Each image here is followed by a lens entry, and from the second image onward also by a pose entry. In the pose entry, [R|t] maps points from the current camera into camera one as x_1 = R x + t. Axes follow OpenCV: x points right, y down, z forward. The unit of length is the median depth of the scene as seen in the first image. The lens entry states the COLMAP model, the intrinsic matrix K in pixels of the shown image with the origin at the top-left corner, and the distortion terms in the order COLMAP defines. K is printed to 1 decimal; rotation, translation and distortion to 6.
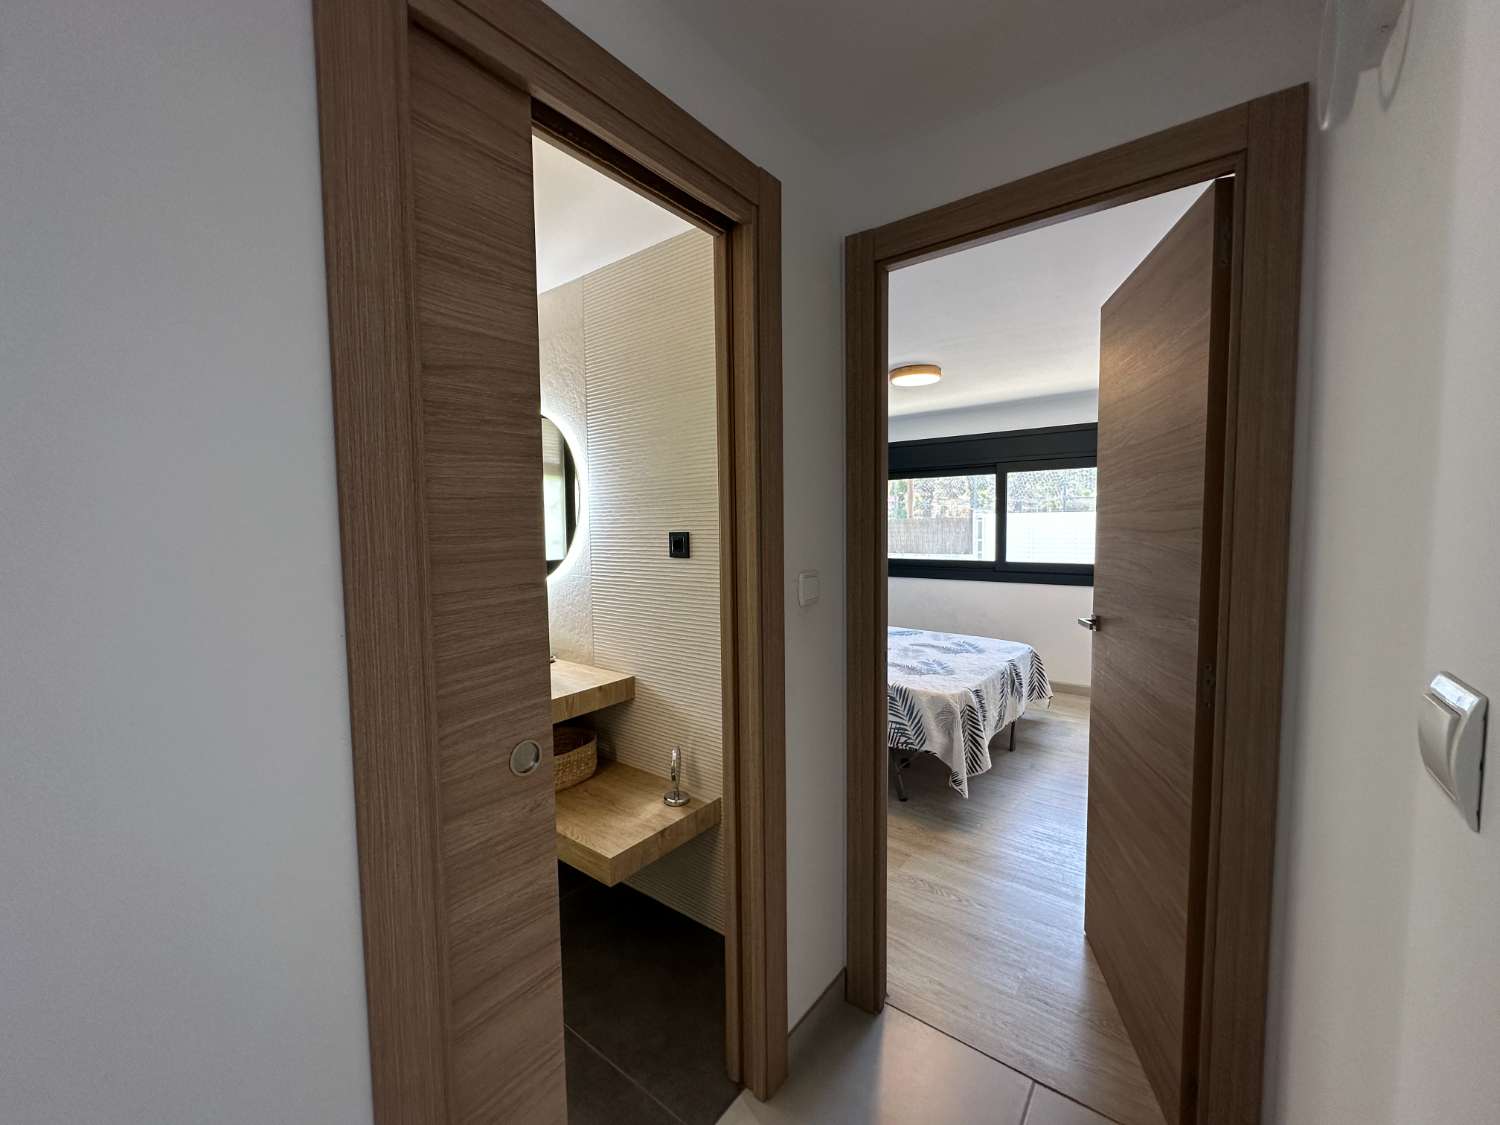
lens RADIAL K [[599.9, 0, 754.7], [0, 599.9, 560.3], [0, 0, 1]] dist [-0.000998, 0.000181]
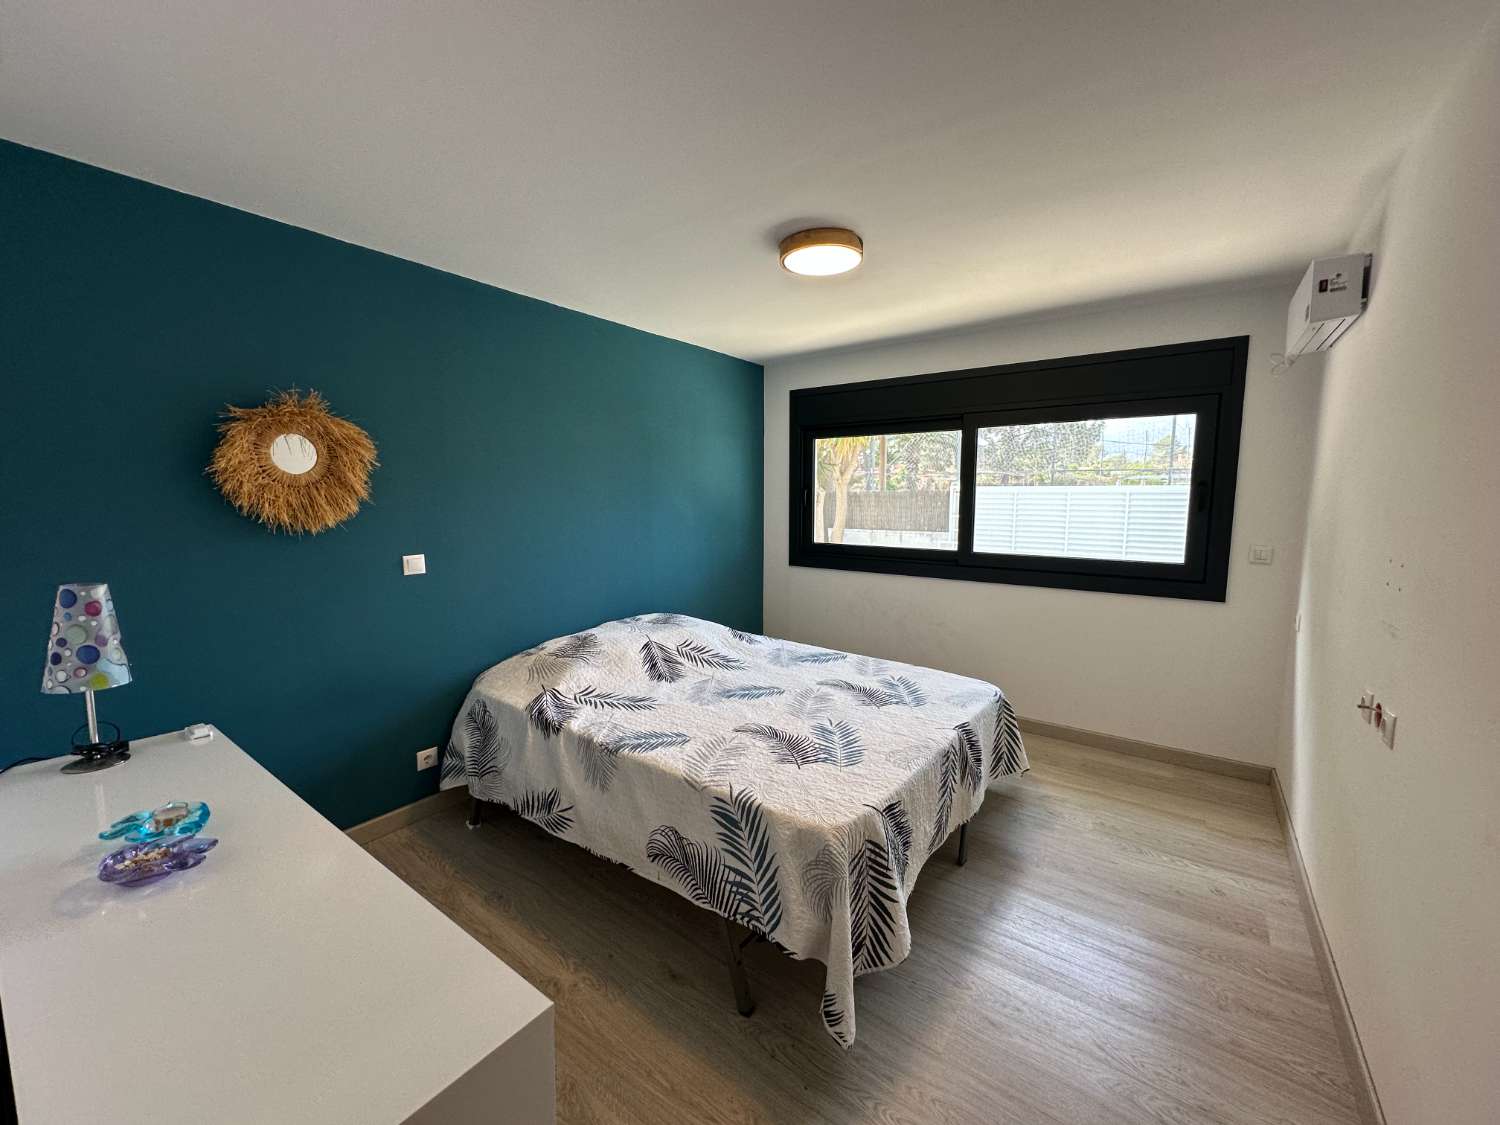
lens RADIAL K [[599.9, 0, 747.8], [0, 599.9, 562.6], [0, 0, 1]] dist [-0.000998, 0.000181]
pose [[0.999895, 0.009478, 0.010932, 0.191126], [-0.010030, 0.998617, 0.051609, -0.028335], [-0.010427, -0.051713, 0.998608, 0.382035]]
